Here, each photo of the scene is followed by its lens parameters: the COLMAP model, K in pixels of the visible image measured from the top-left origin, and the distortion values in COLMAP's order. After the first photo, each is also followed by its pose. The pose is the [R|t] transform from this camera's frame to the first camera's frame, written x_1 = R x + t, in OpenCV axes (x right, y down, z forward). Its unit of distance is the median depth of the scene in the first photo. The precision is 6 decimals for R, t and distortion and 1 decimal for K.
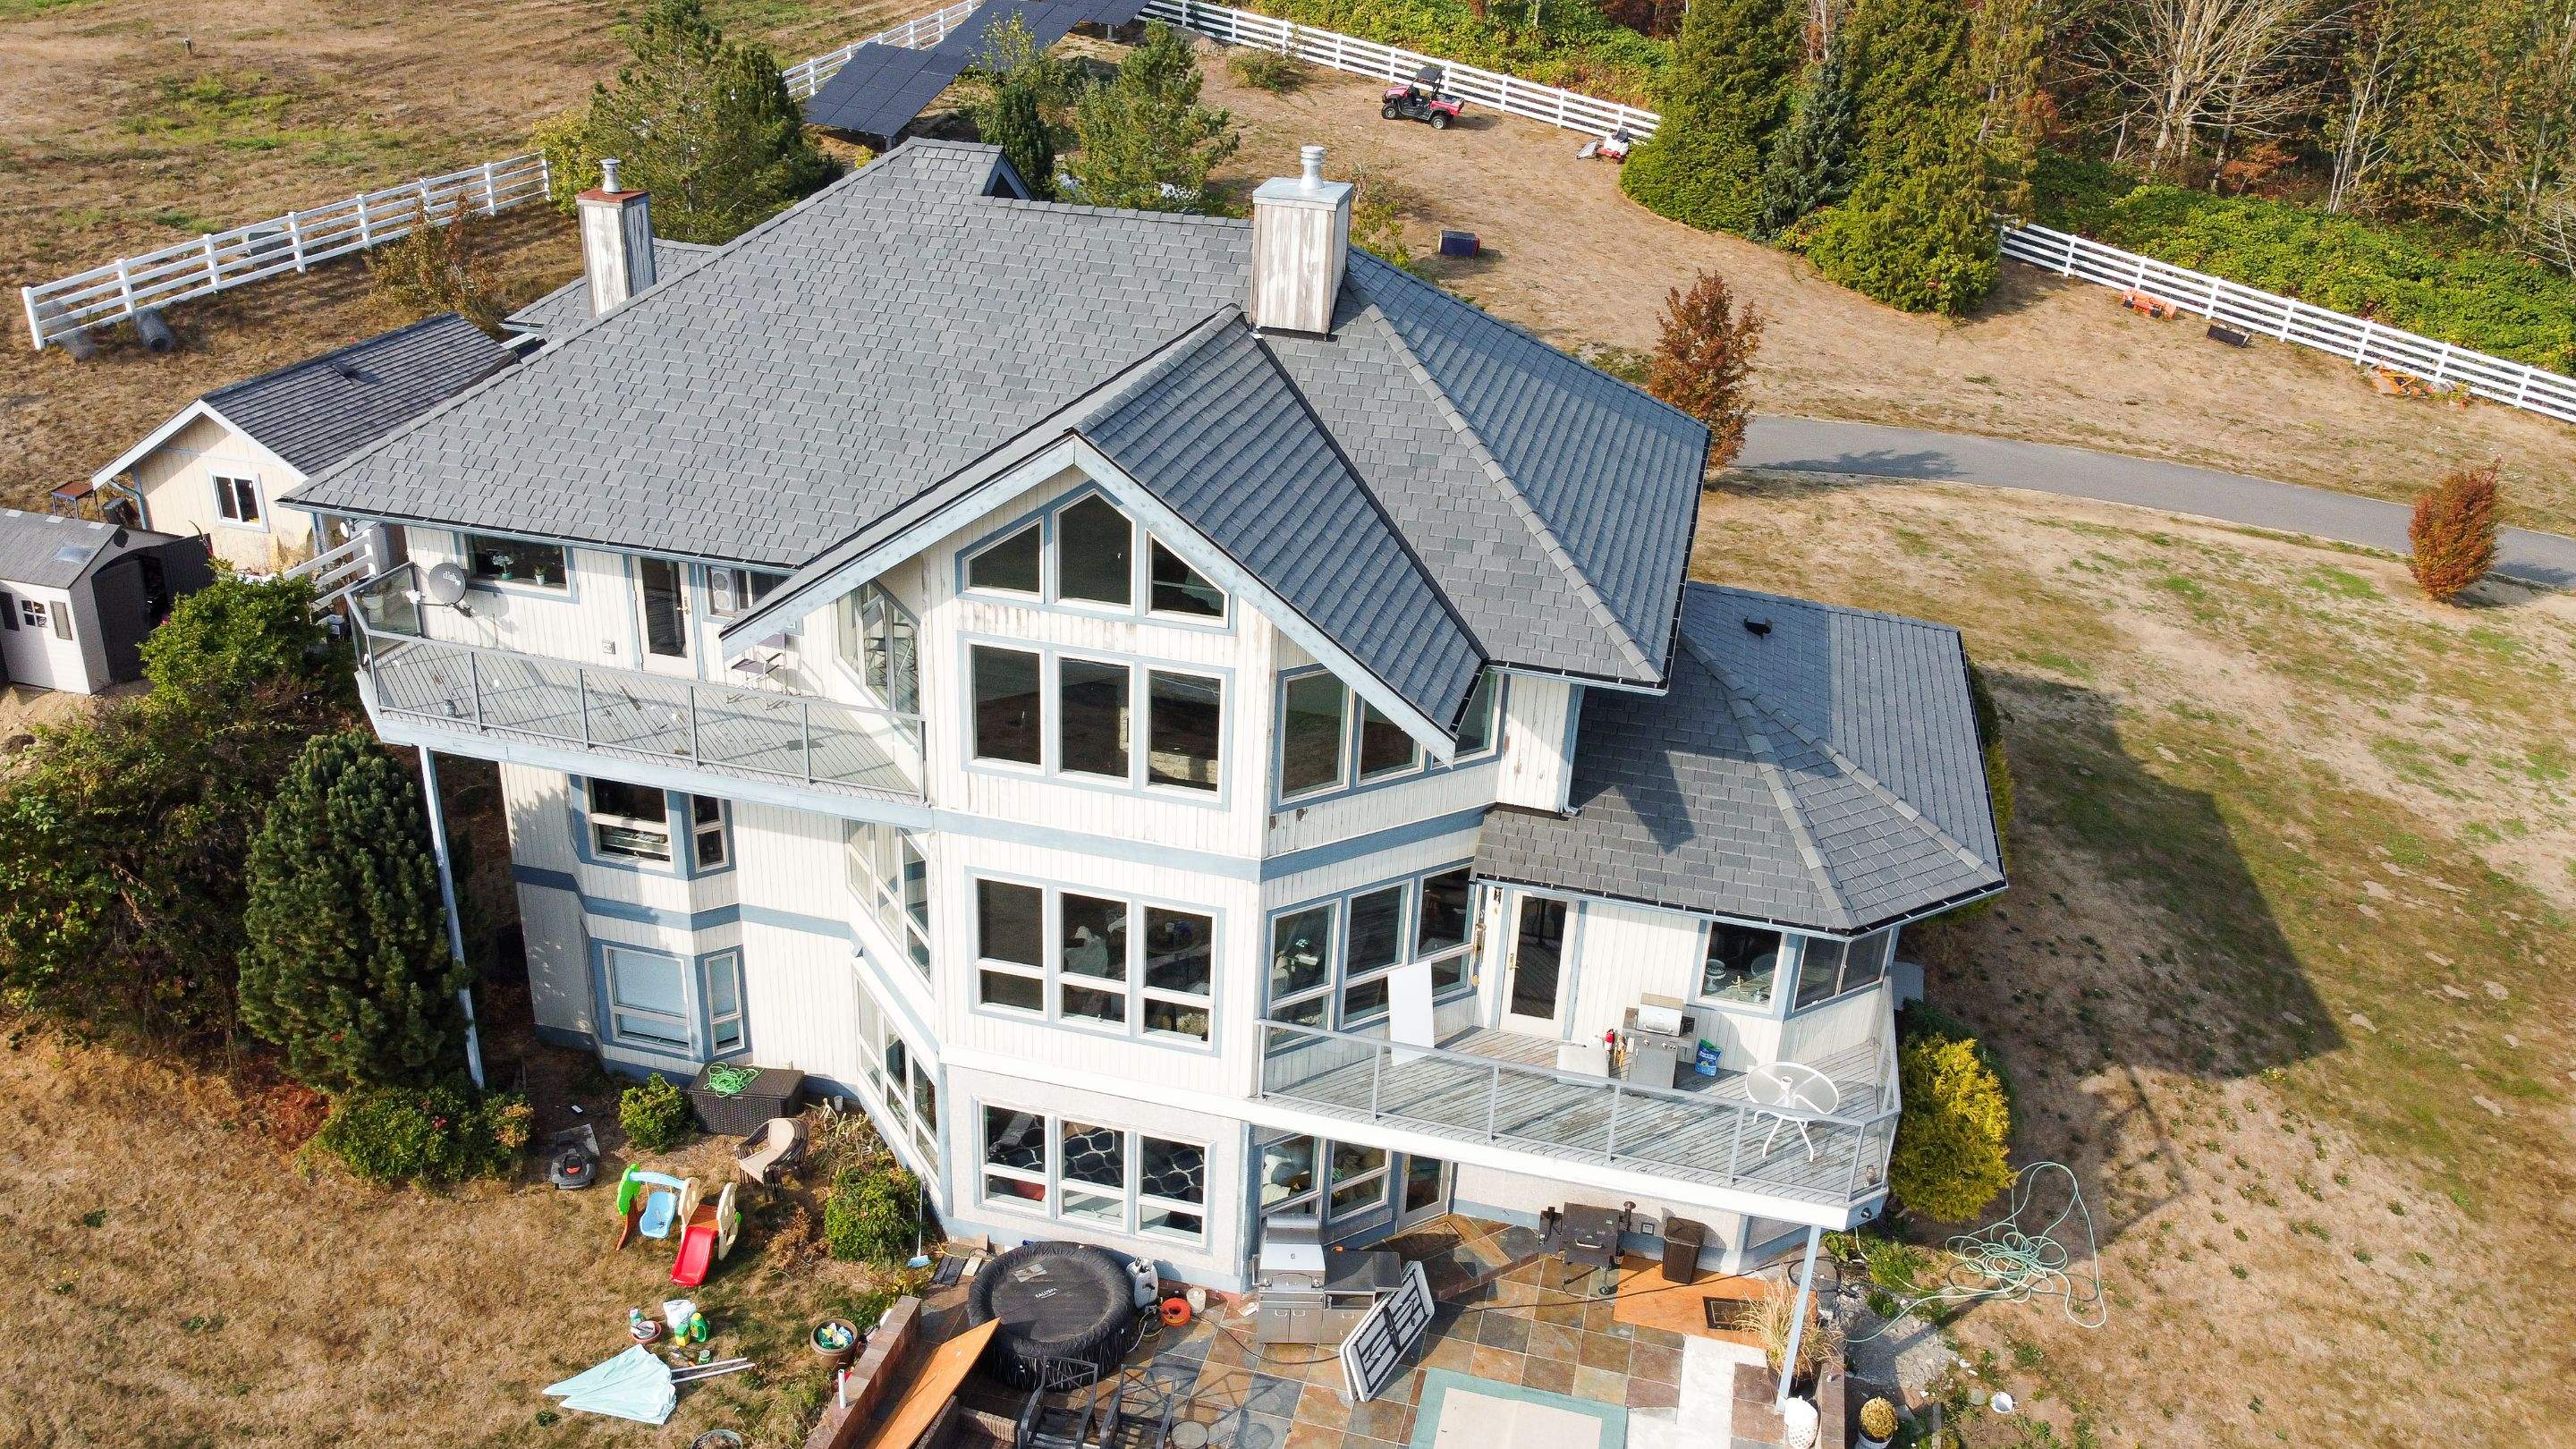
lens RADIAL K [[1962.3, 0, 1281.4], [0, 1962.3, 725.8], [0, 0, 1]] dist [-0.005636, -0.003648]
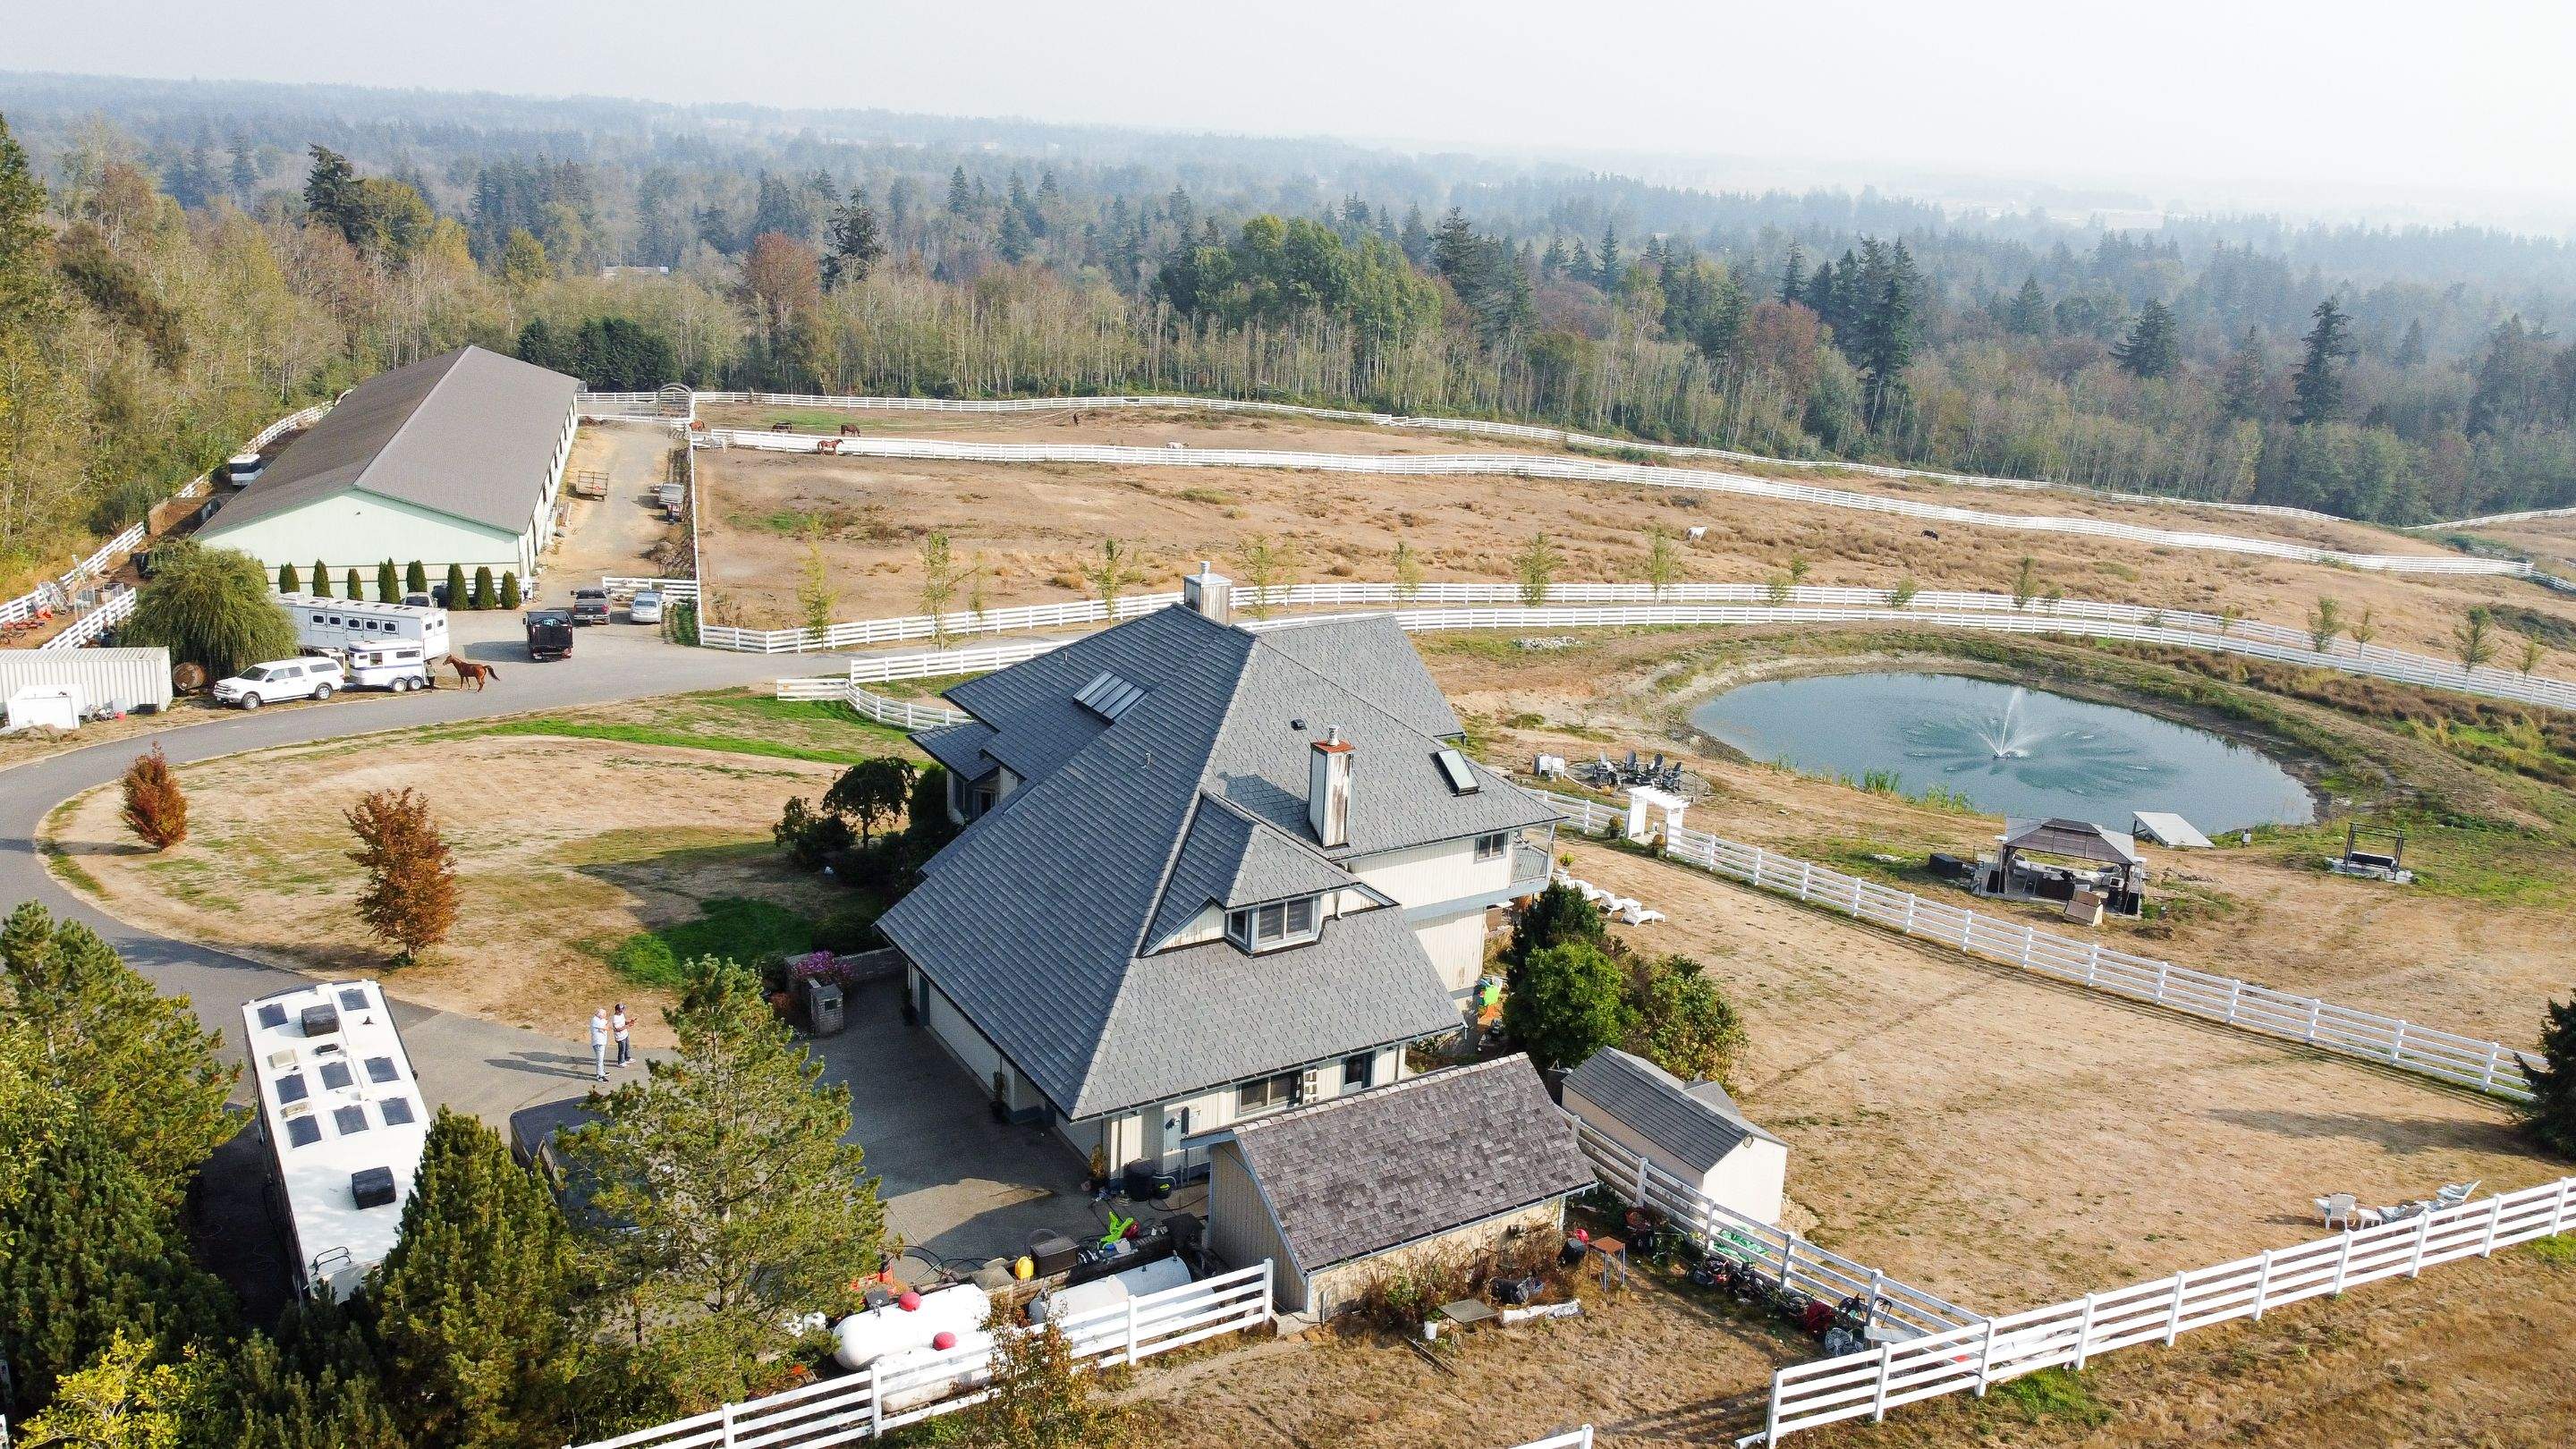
lens RADIAL K [[1947.6, 0, 1279.8], [0, 1947.6, 730.0], [0, 0, 1]] dist [0.012004, -0.001743]
pose [[-0.710537, -0.276623, 0.647006, -1.546621], [0.227775, 0.779564, 0.583437, -1.410766], [-0.665775, 0.561926, -0.490901, 2.086470]]
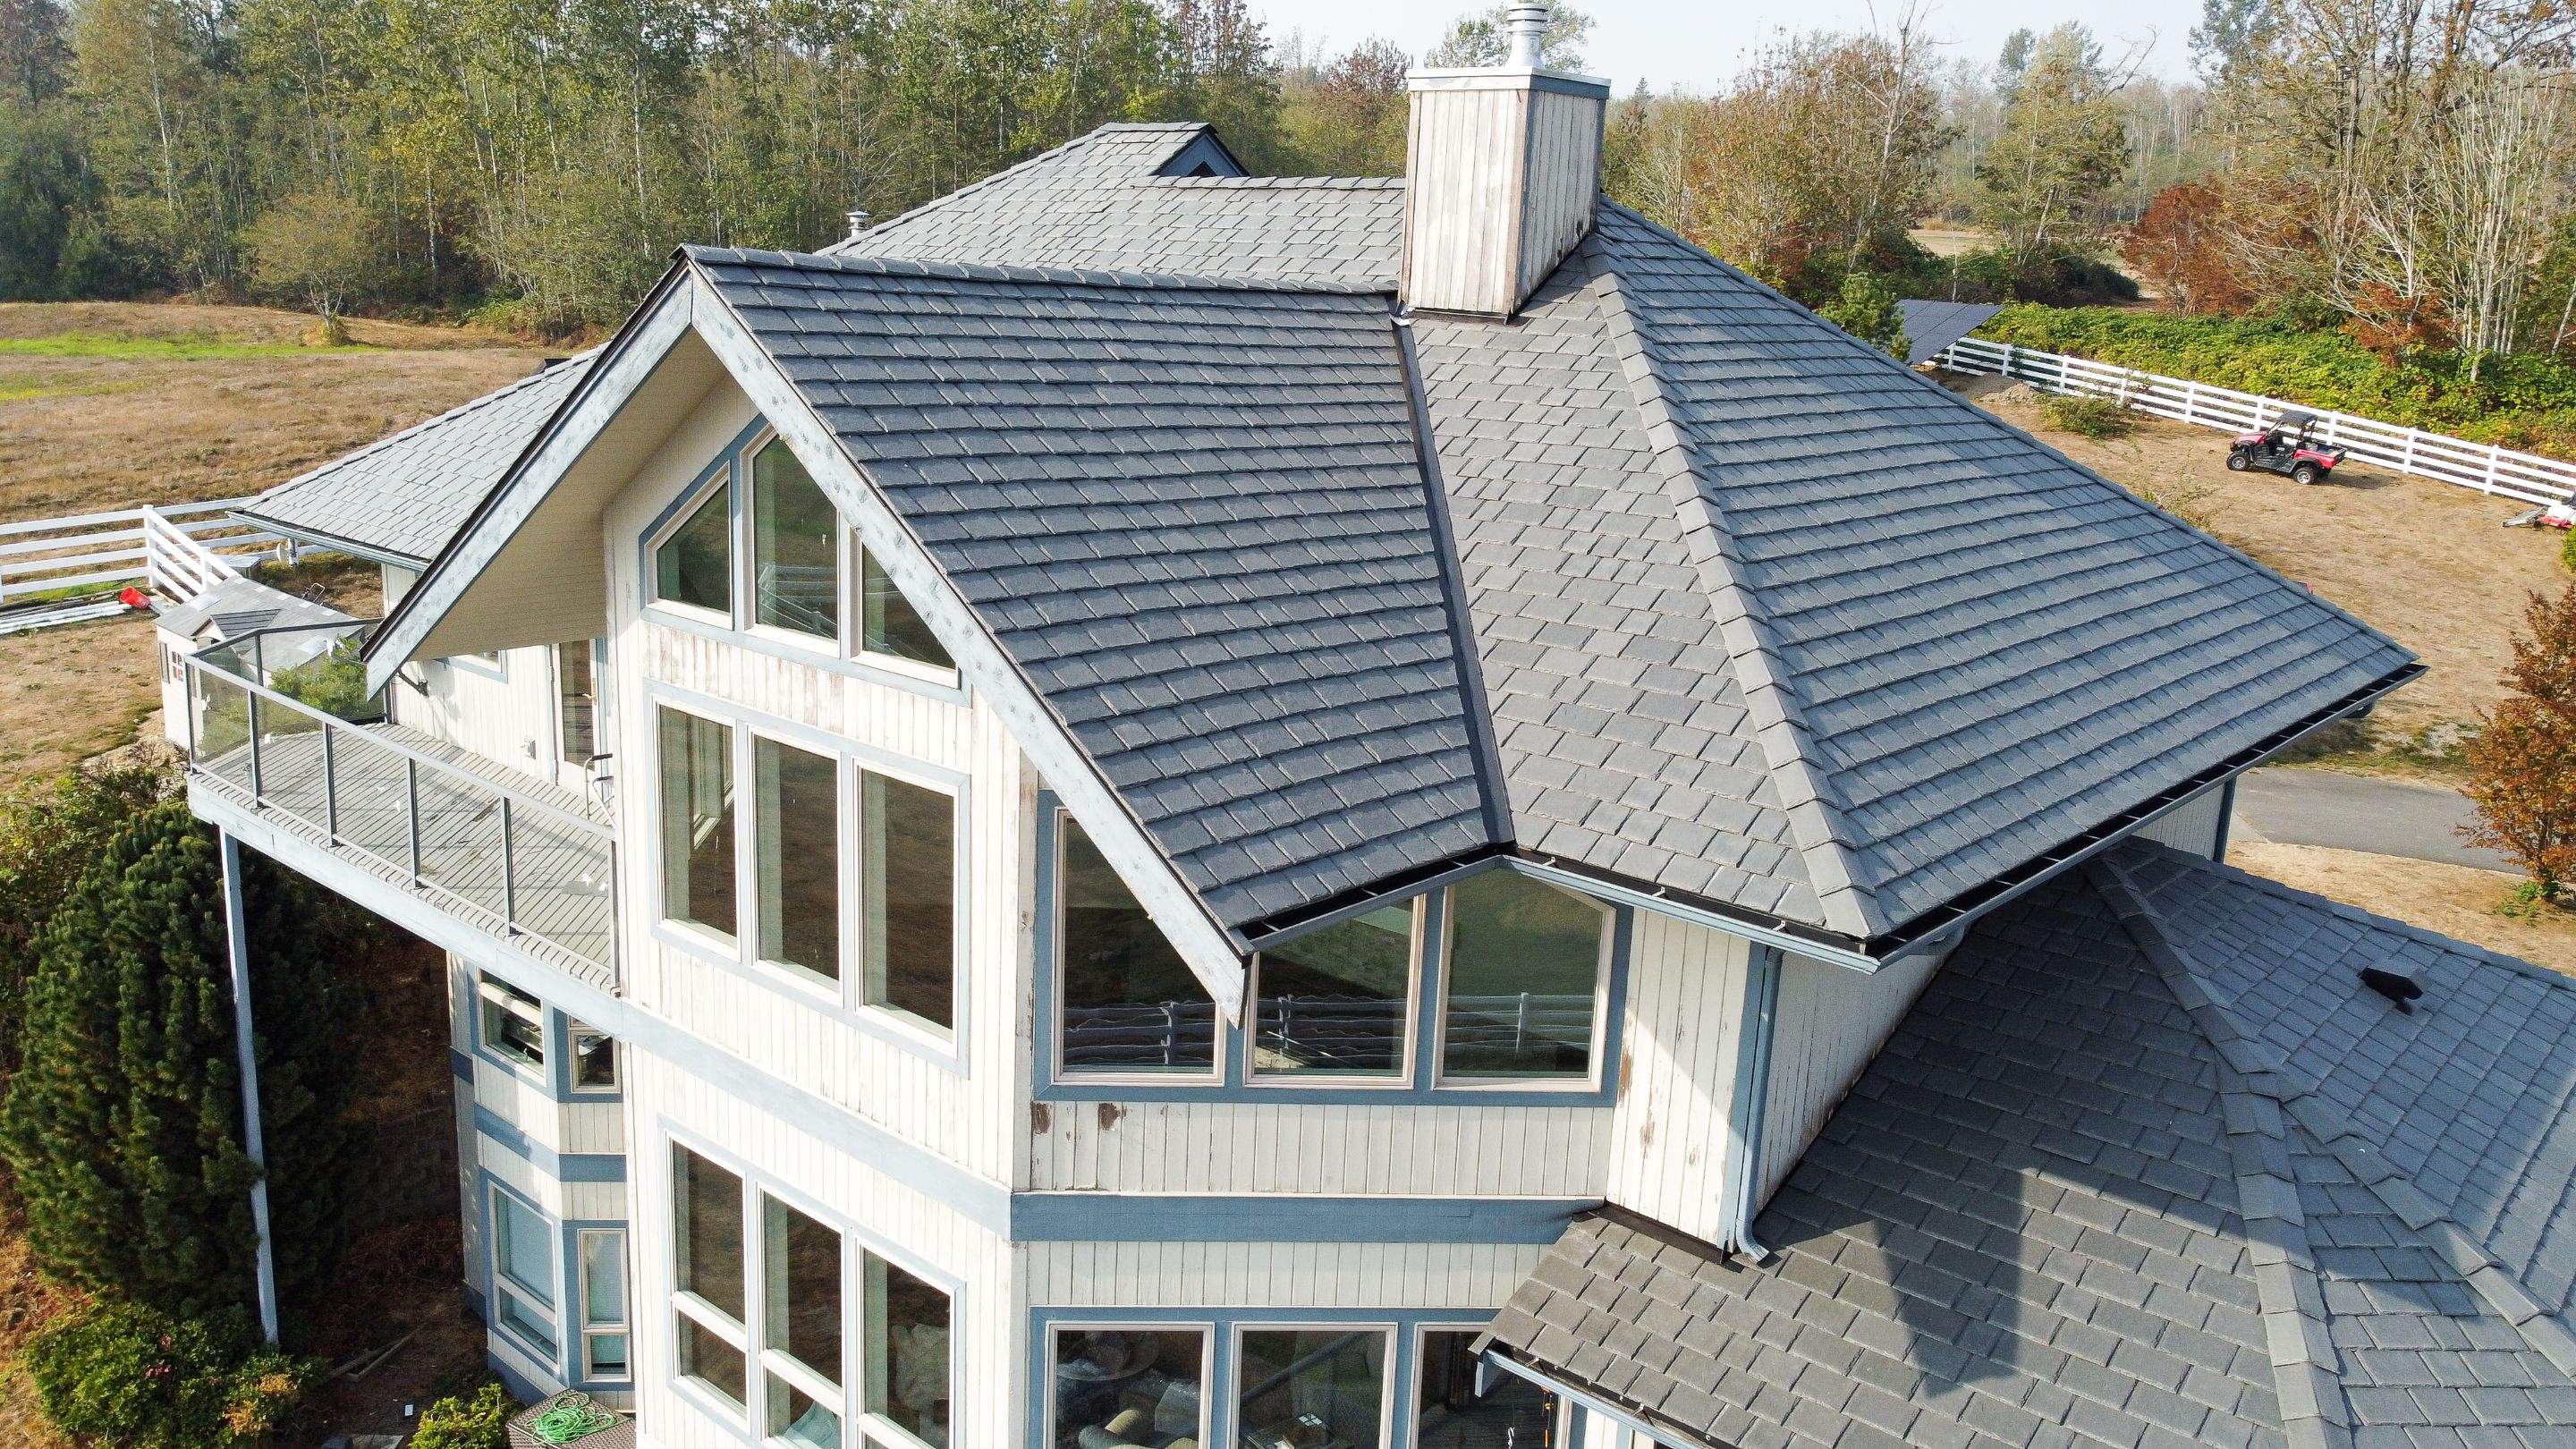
lens RADIAL K [[1950.6, 0, 1291.0], [0, 1950.6, 734.9], [0, 0, 1]] dist [0.000540, -0.002611]
pose [[0.890455, 0.099605, -0.444037, 0.233104], [-0.195414, 0.964903, -0.175431, 0.027479], [0.410979, 0.242984, 0.878667, 0.526035]]
